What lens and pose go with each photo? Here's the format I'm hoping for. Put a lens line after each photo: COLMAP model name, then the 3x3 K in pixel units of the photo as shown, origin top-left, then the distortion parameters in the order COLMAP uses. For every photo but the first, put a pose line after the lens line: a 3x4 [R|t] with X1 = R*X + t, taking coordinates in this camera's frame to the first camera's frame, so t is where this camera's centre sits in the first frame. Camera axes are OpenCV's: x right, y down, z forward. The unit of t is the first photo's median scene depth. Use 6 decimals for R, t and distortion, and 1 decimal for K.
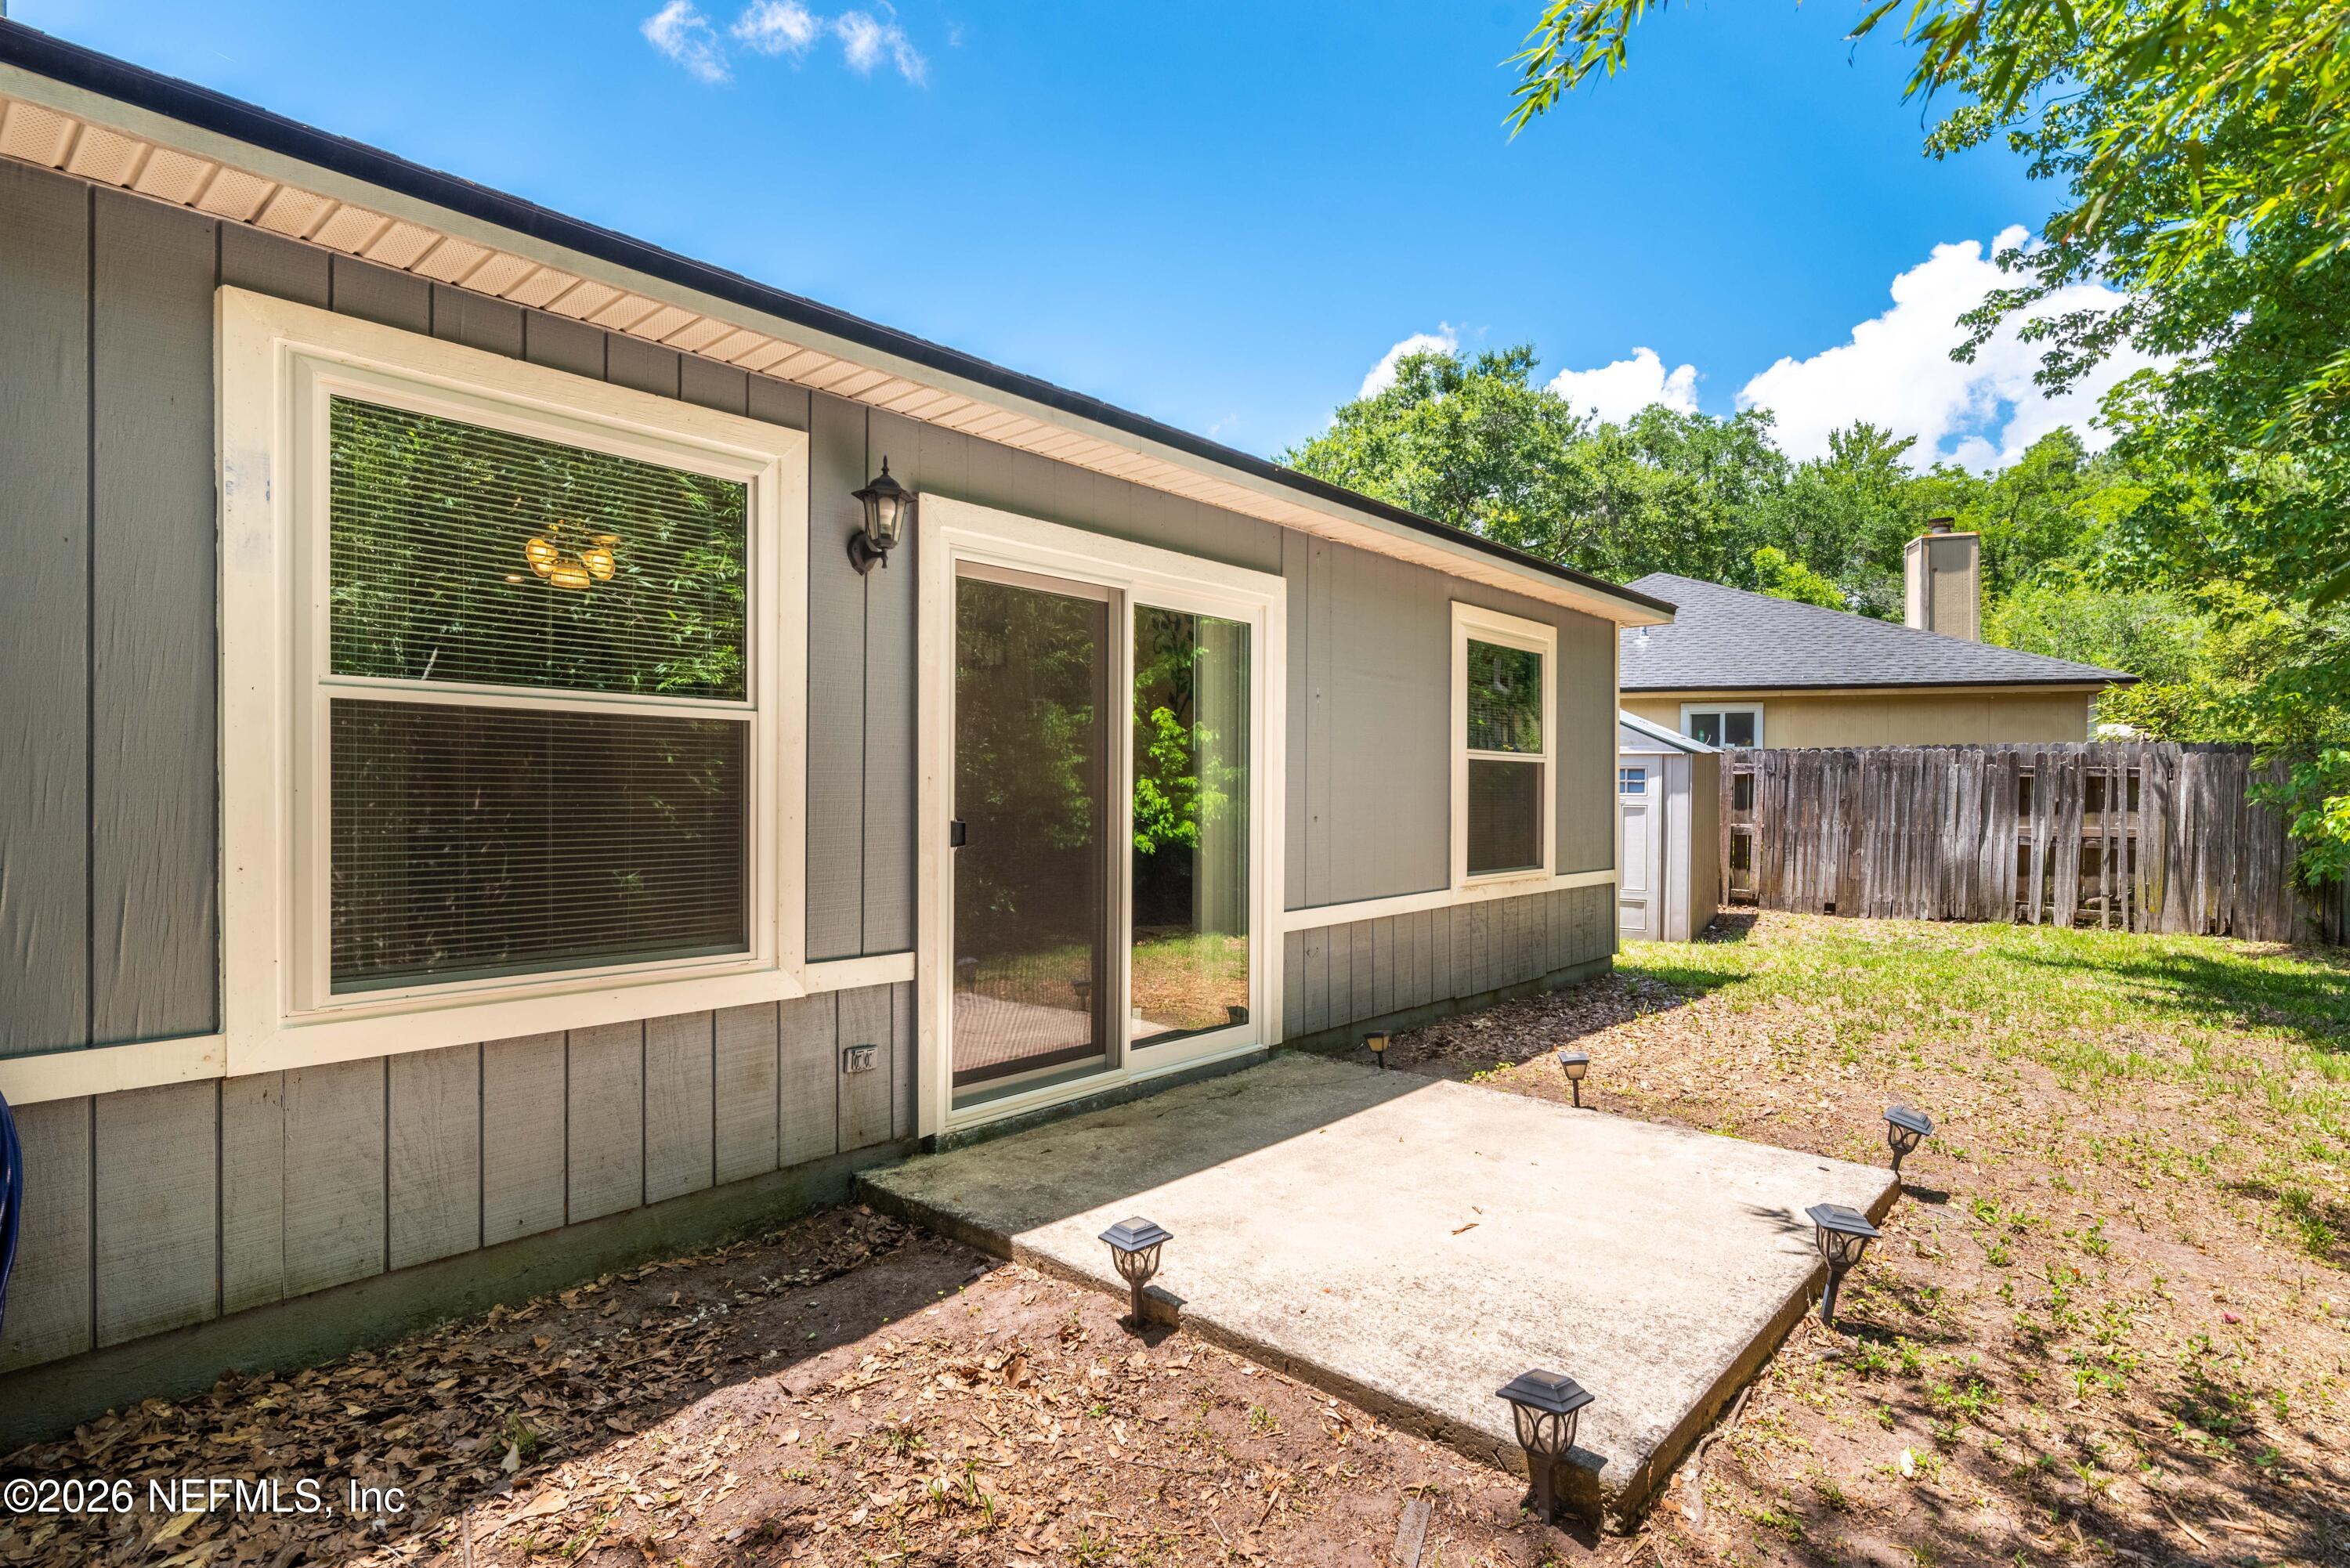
lens RADIAL K [[1194.9, 0, 1170.1], [0, 1194.9, 806.0], [0, 0, 1]] dist [-0.002015, -0.000726]
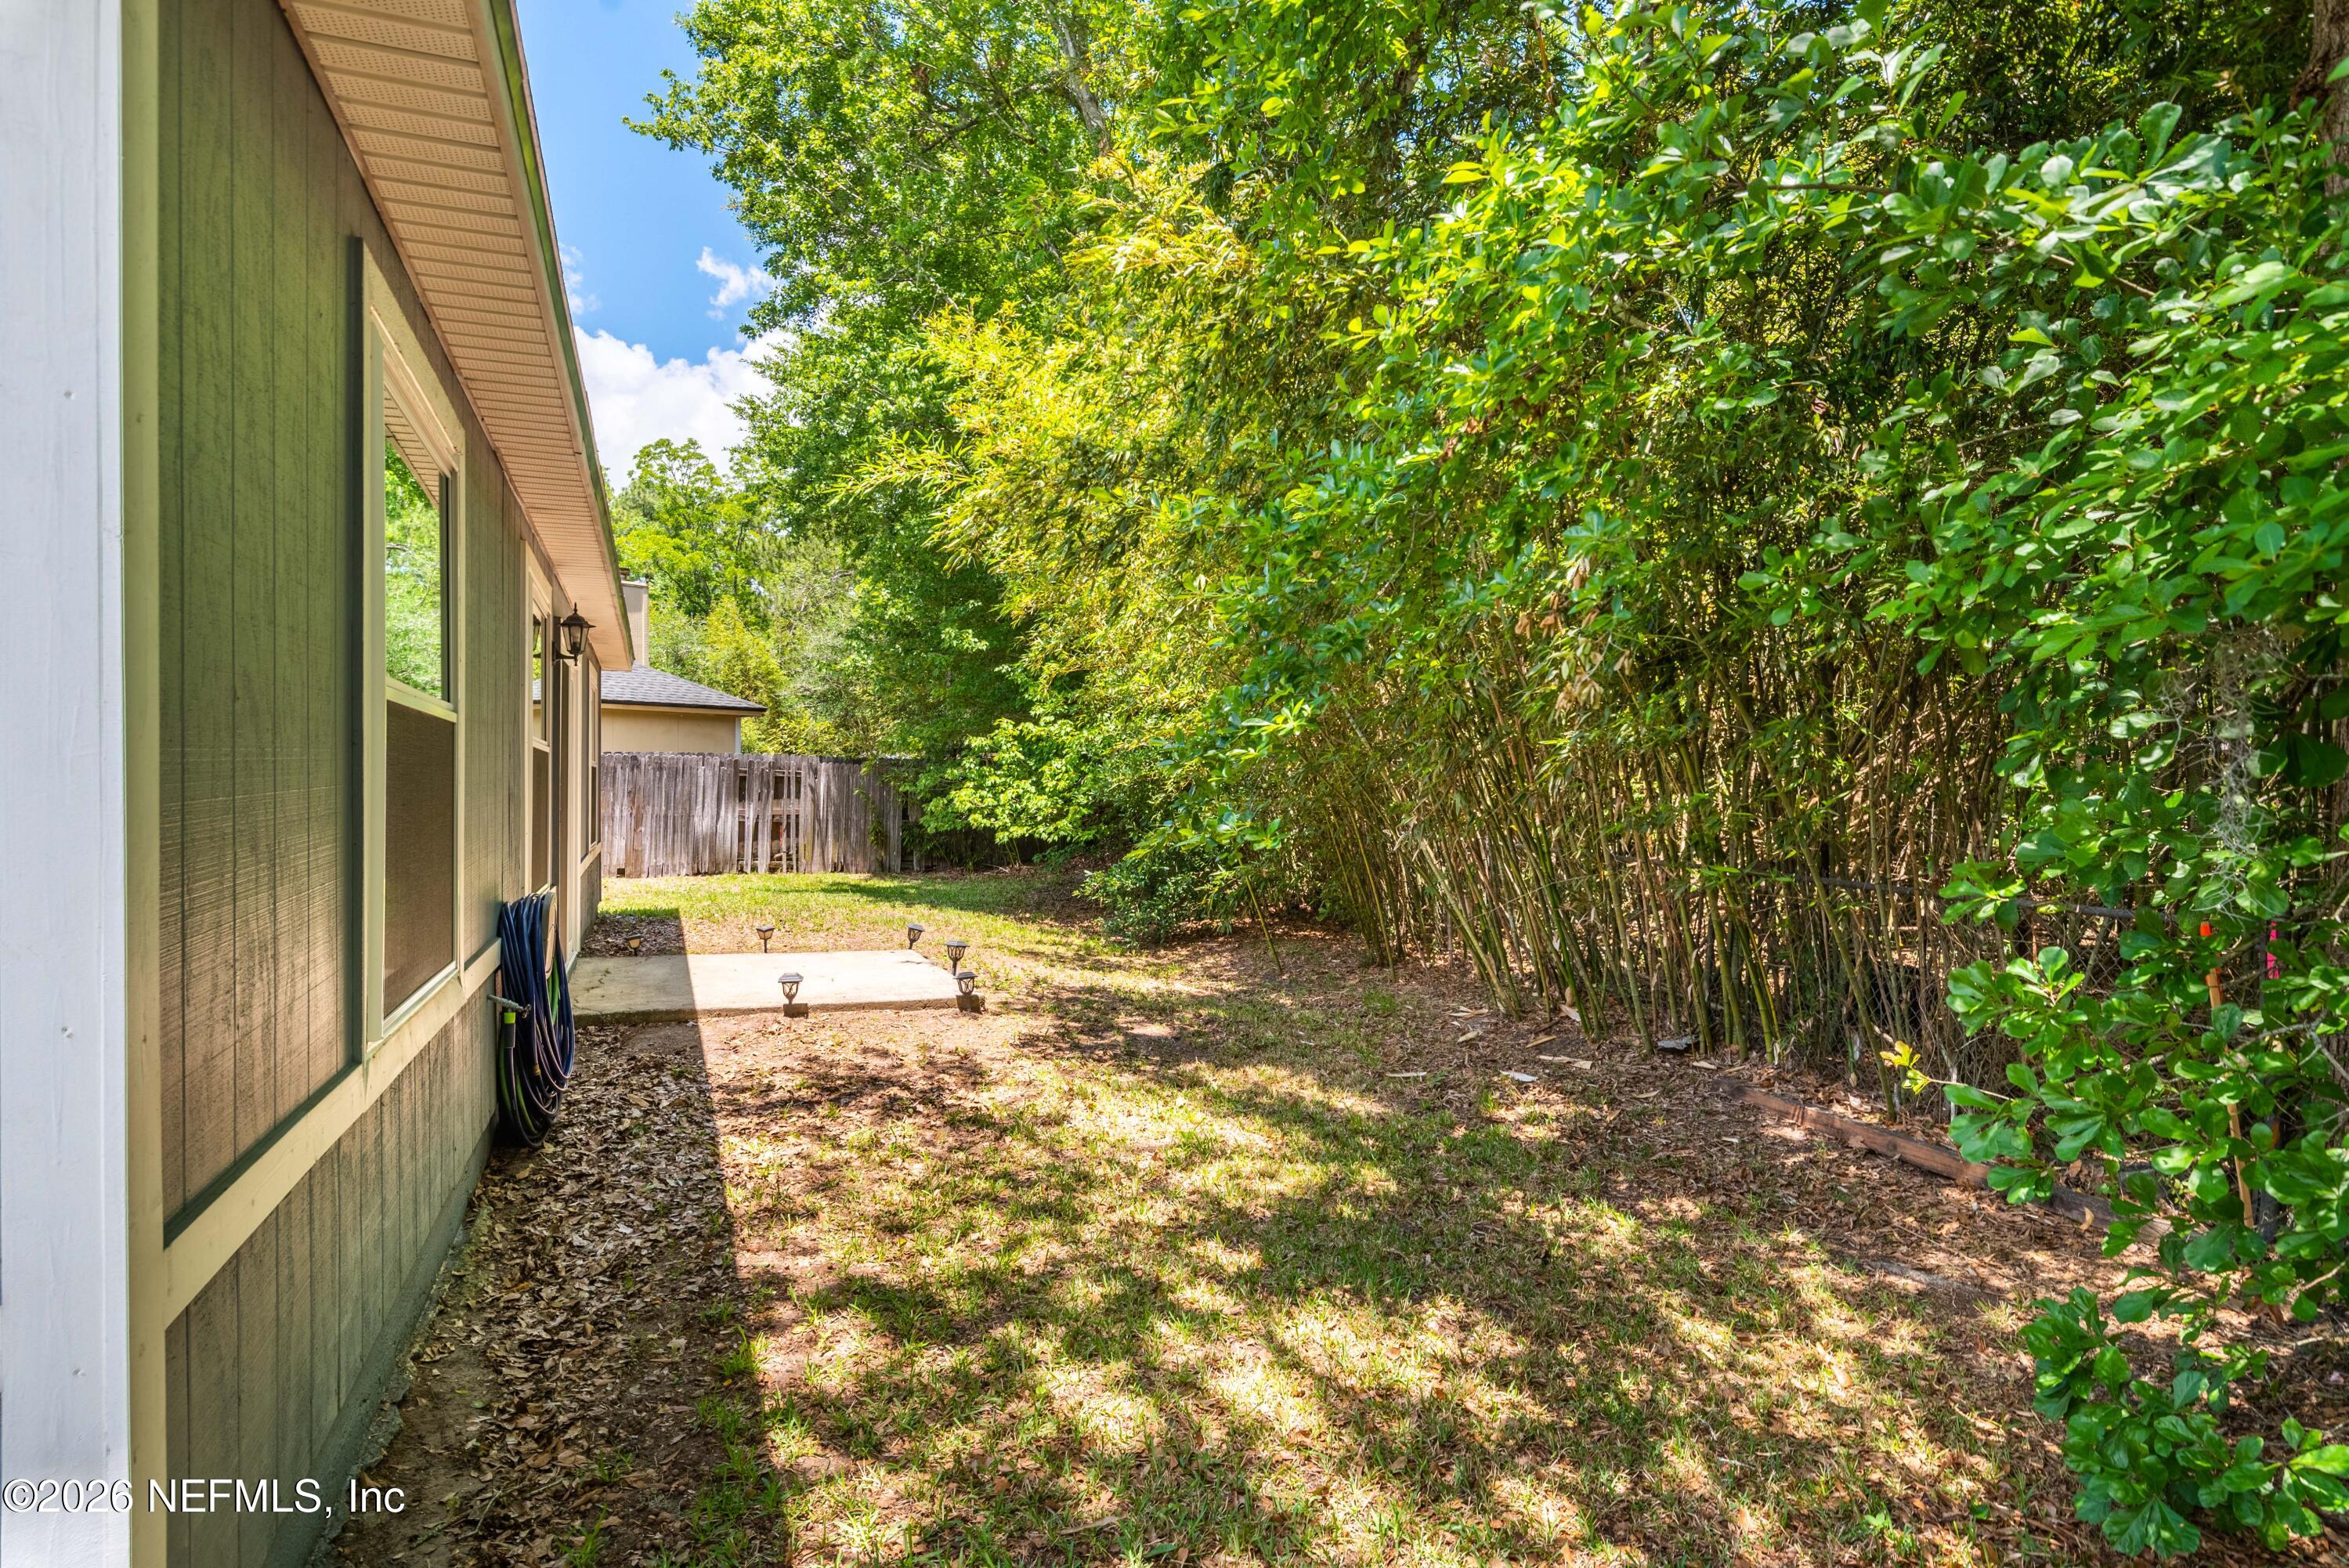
lens RADIAL K [[1275.0, 0, 1170.4], [0, 1275.0, 789.9], [0, 0, 1]] dist [-0.000713, -0.000249]
pose [[0.443002, -0.001459, 0.896519, -0.490496], [0.006110, 0.999980, -0.001391, -0.001266], [-0.896500, 0.006094, 0.443002, -0.199132]]
